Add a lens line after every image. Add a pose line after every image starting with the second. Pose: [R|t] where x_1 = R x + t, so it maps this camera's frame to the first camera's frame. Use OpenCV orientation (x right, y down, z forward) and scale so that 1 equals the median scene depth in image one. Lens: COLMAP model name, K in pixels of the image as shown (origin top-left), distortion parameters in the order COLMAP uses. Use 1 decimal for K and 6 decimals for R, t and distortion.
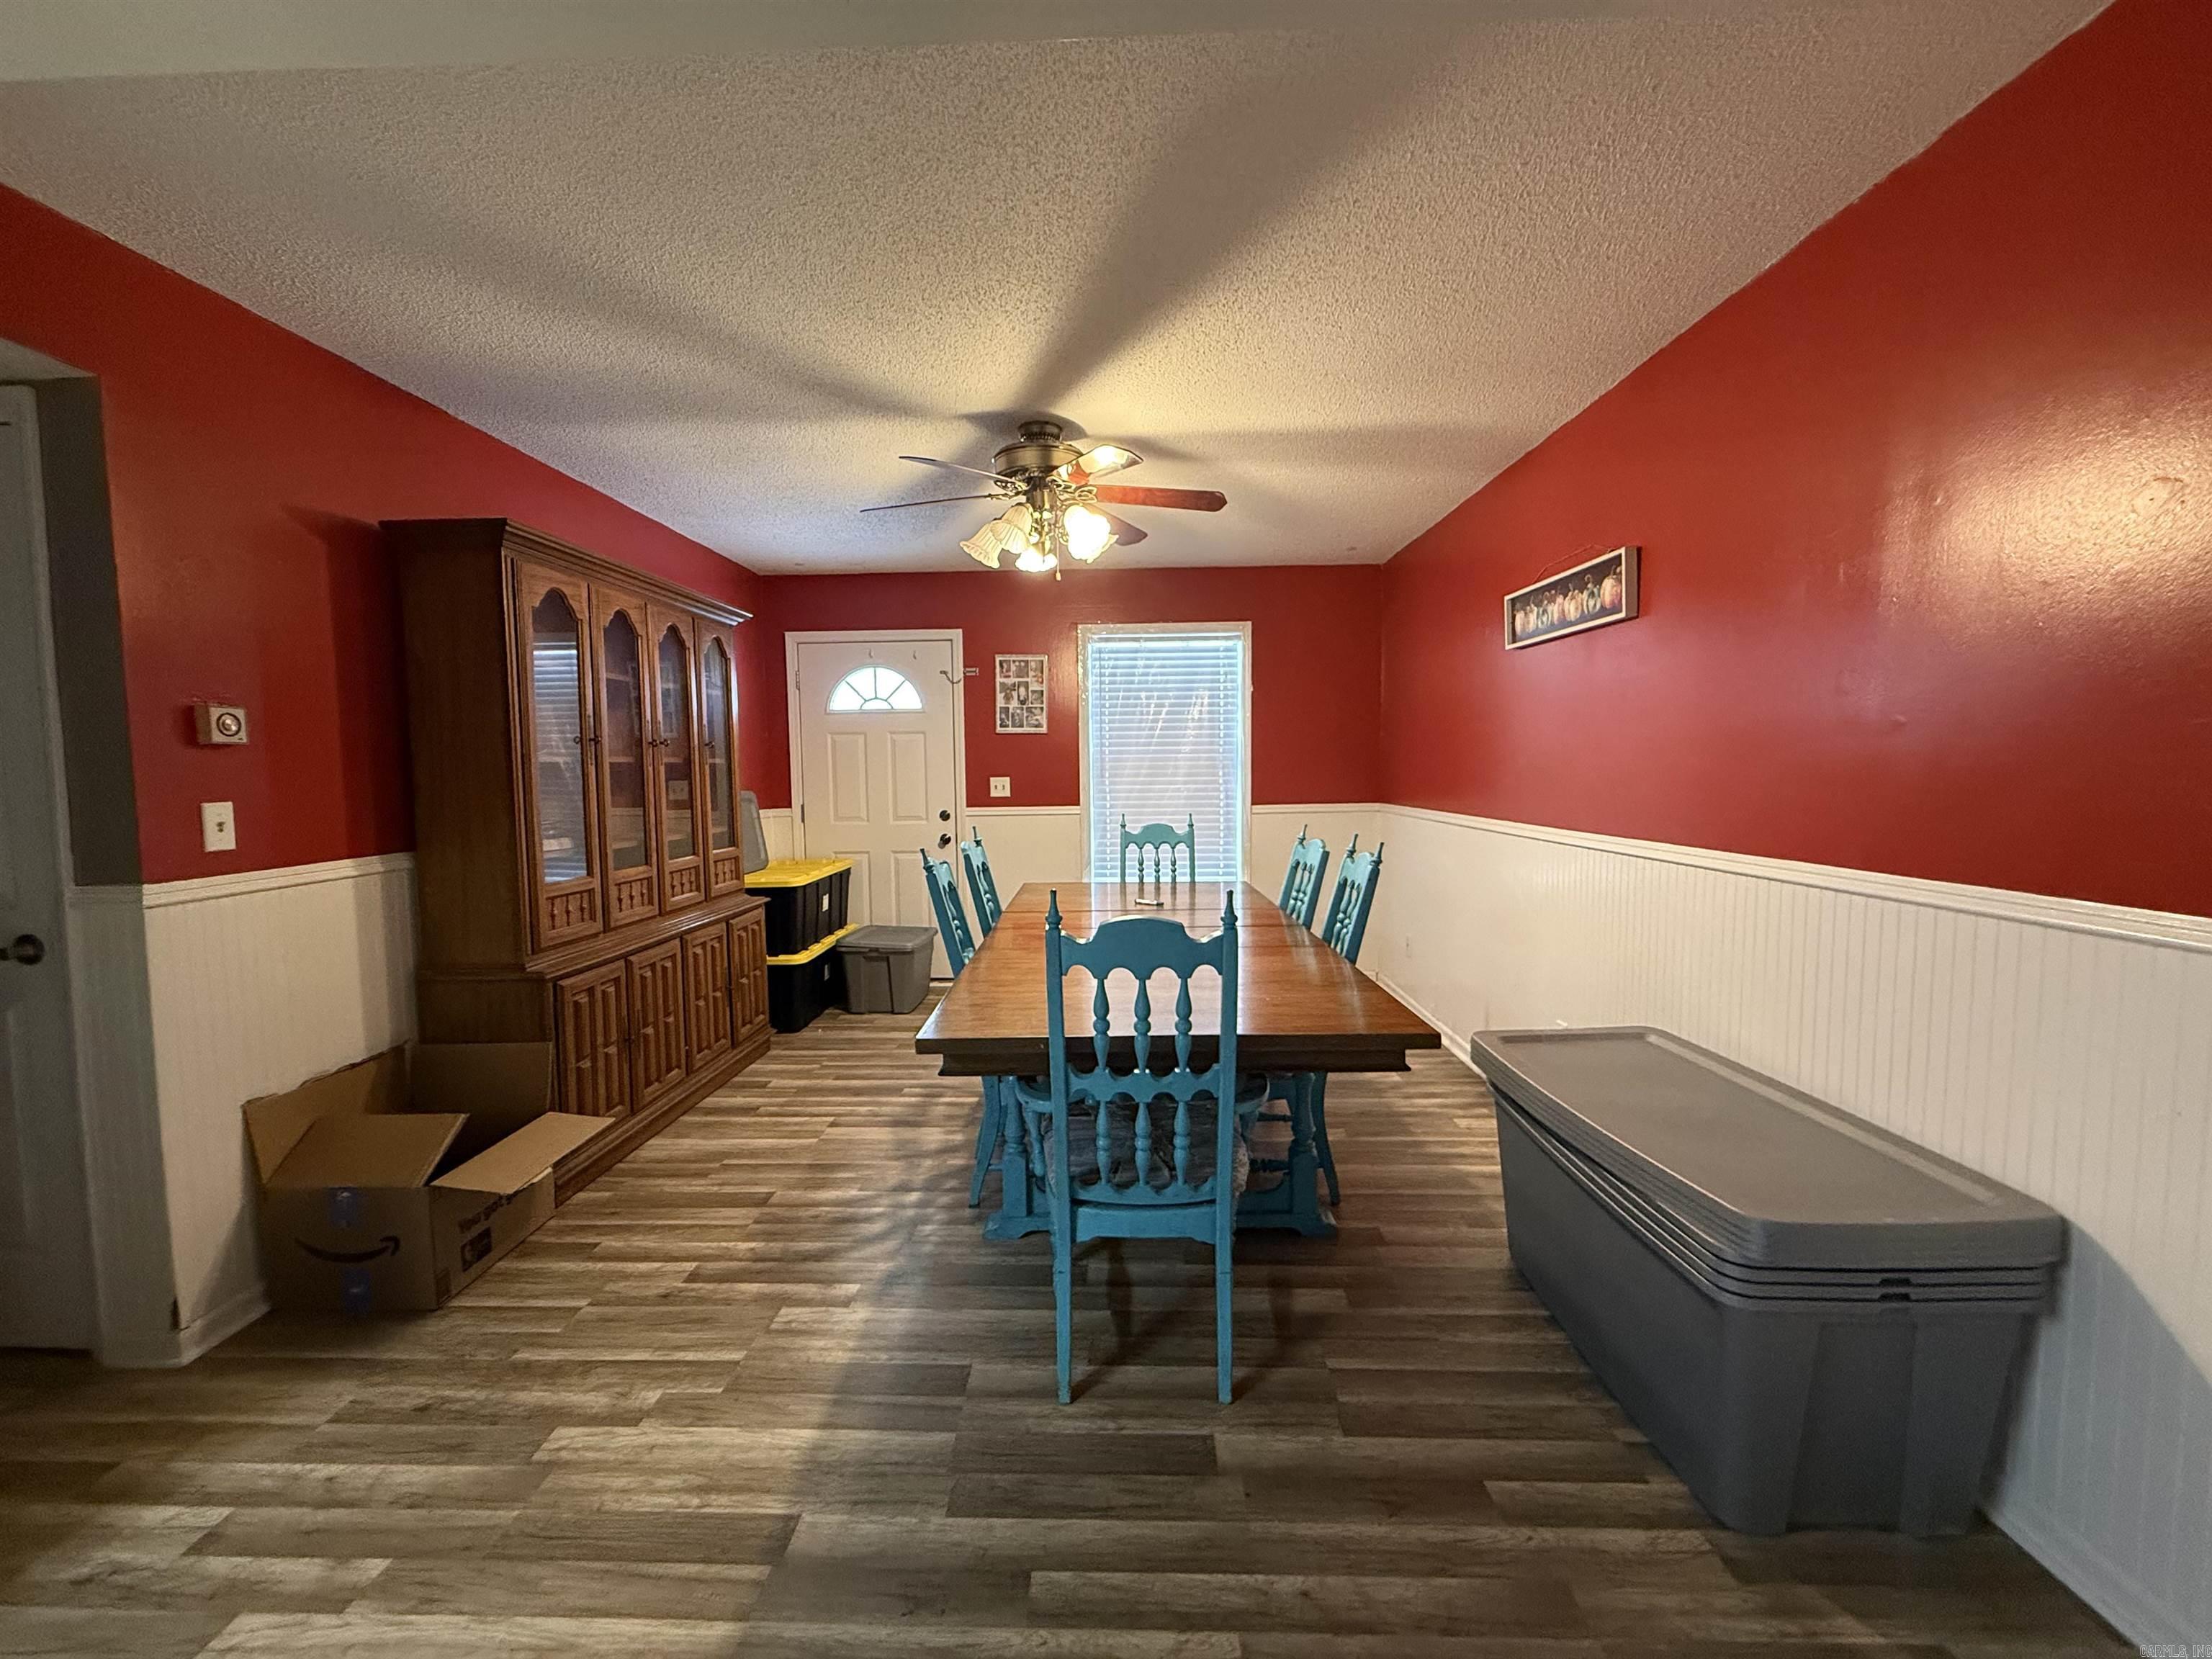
lens RADIAL K [[878.5, 0, 1099.8], [0, 878.5, 827.9], [0, 0, 1]] dist [0.000340, -0.000398]
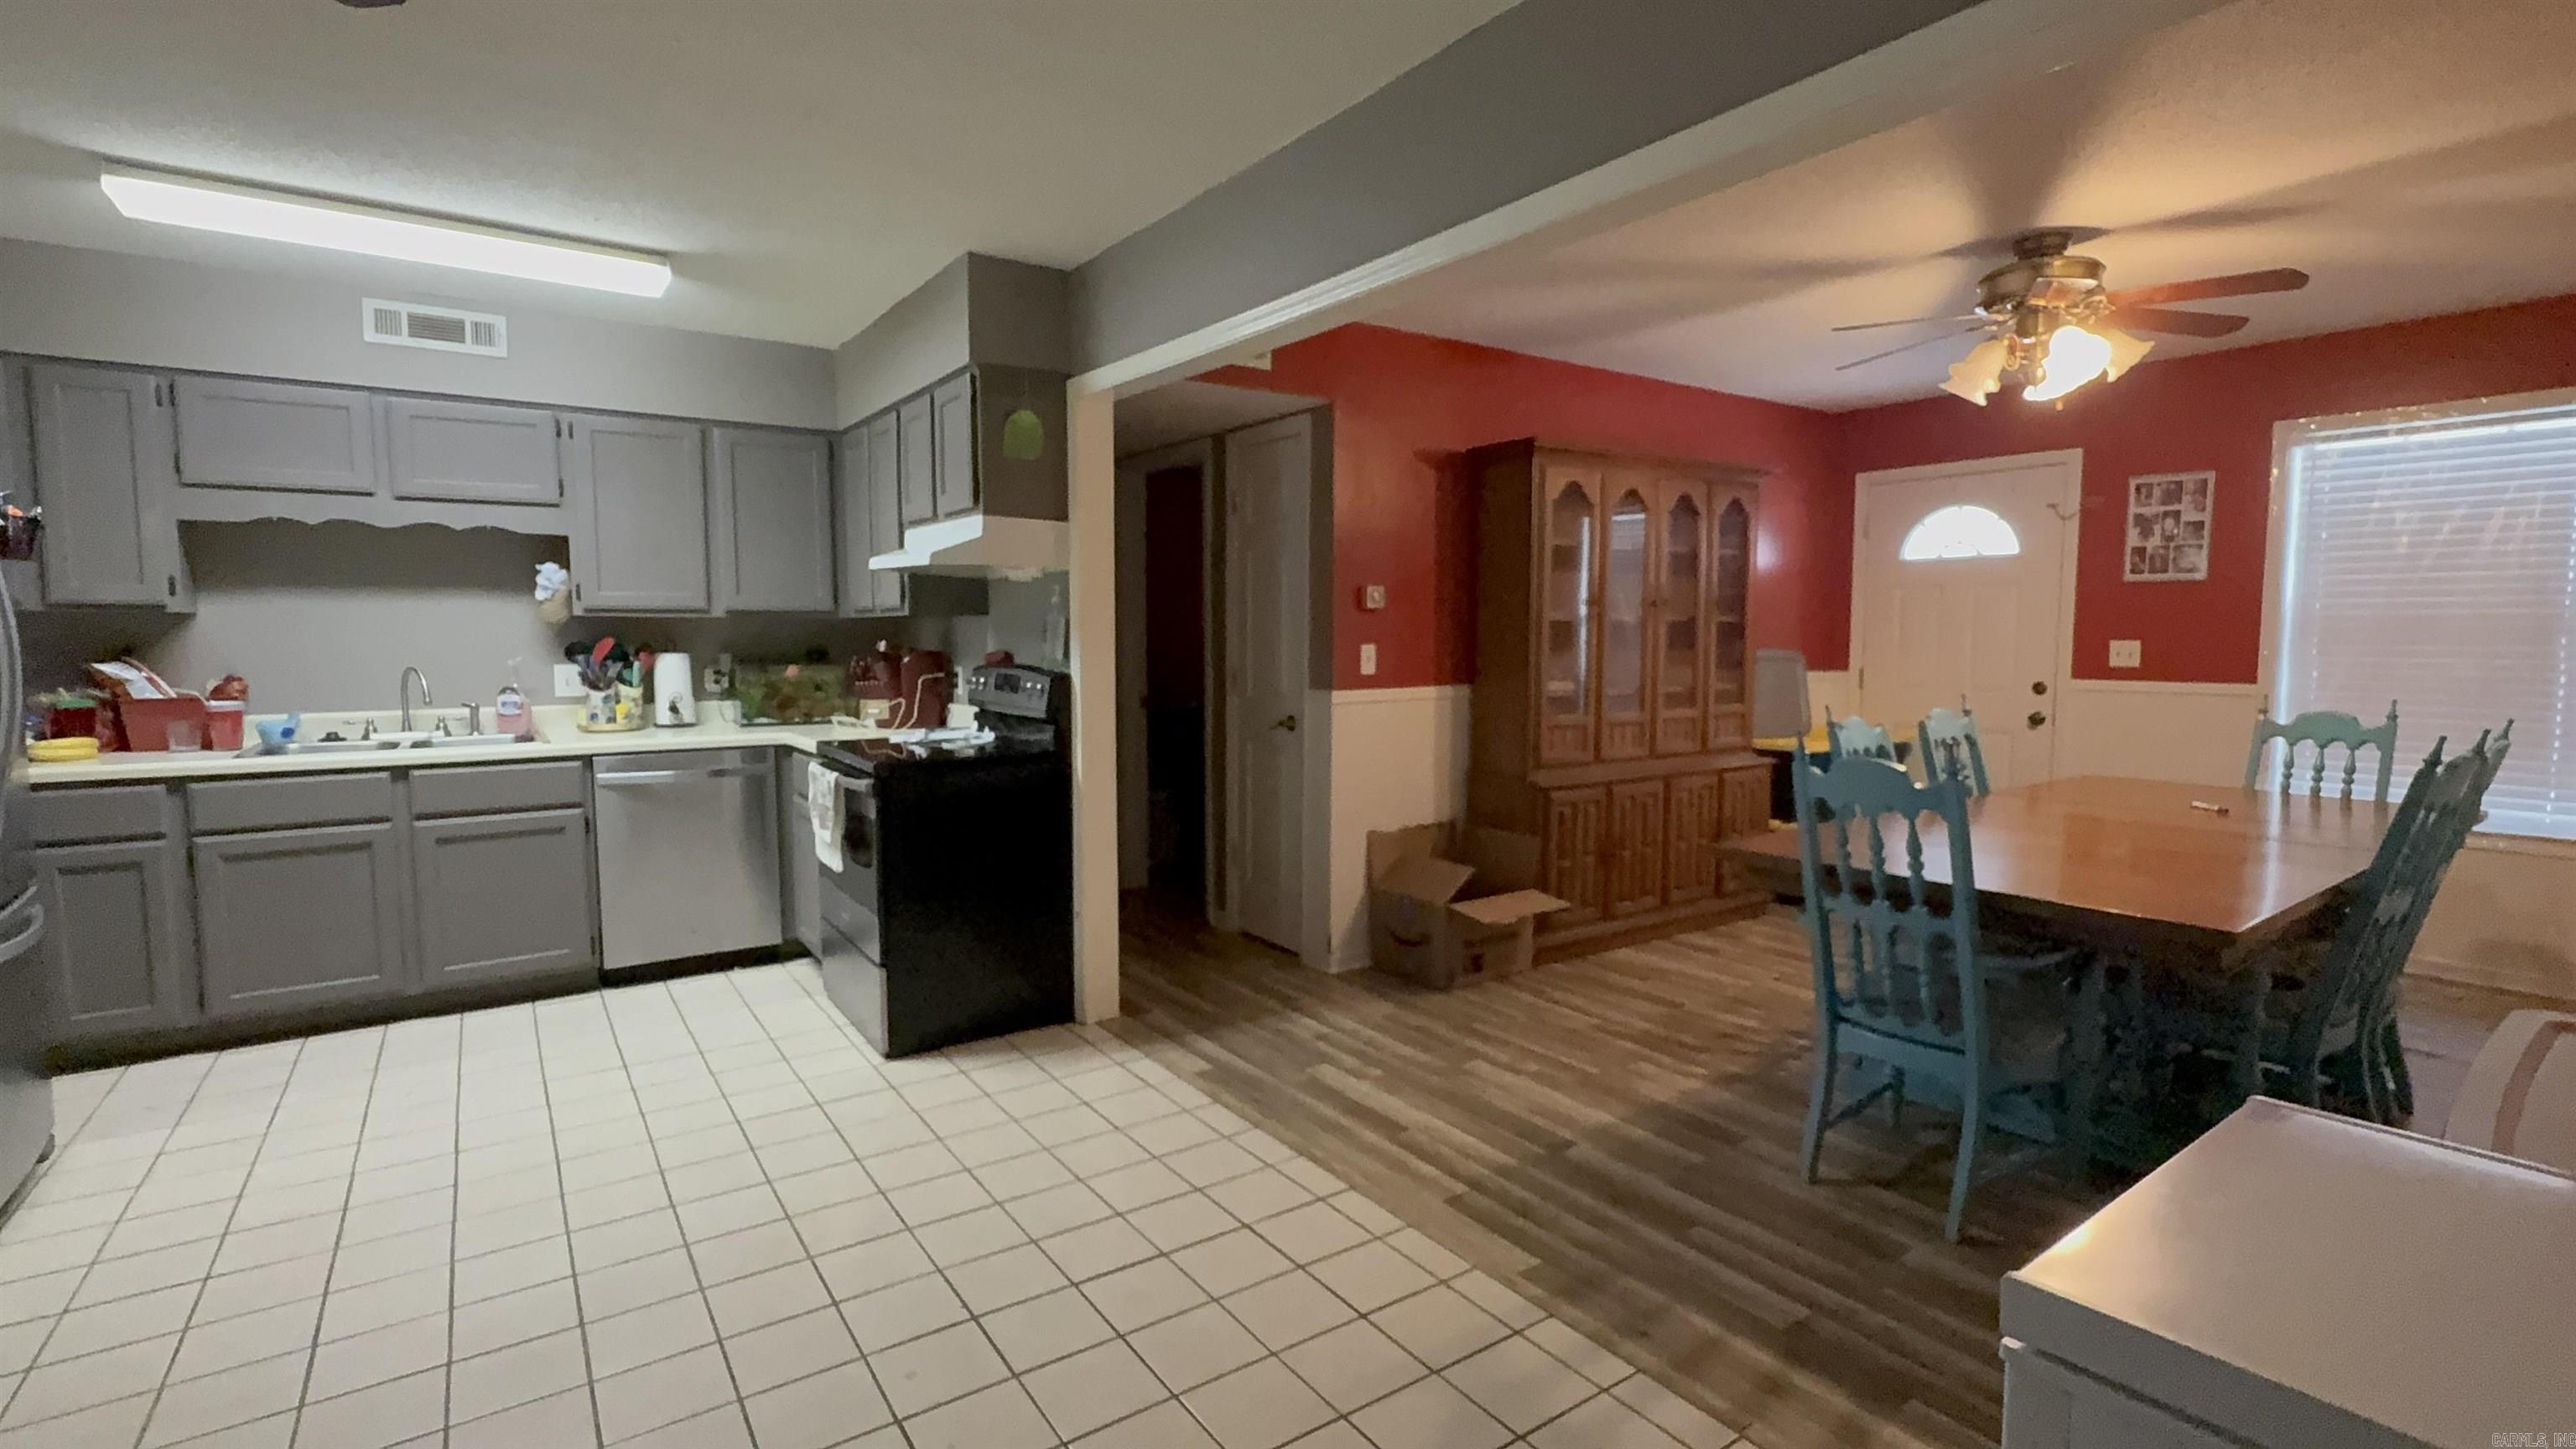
lens RADIAL K [[1155.0, 0, 1288.0], [0, 1155.0, 724.5], [0, 0, 1]] dist [0.001508, 0.000480]
pose [[0.598118, 0.077135, -0.797687, 0.519952], [-0.061508, 0.996840, 0.050273, 0.016872], [0.799044, 0.018995, 0.600972, -0.335134]]
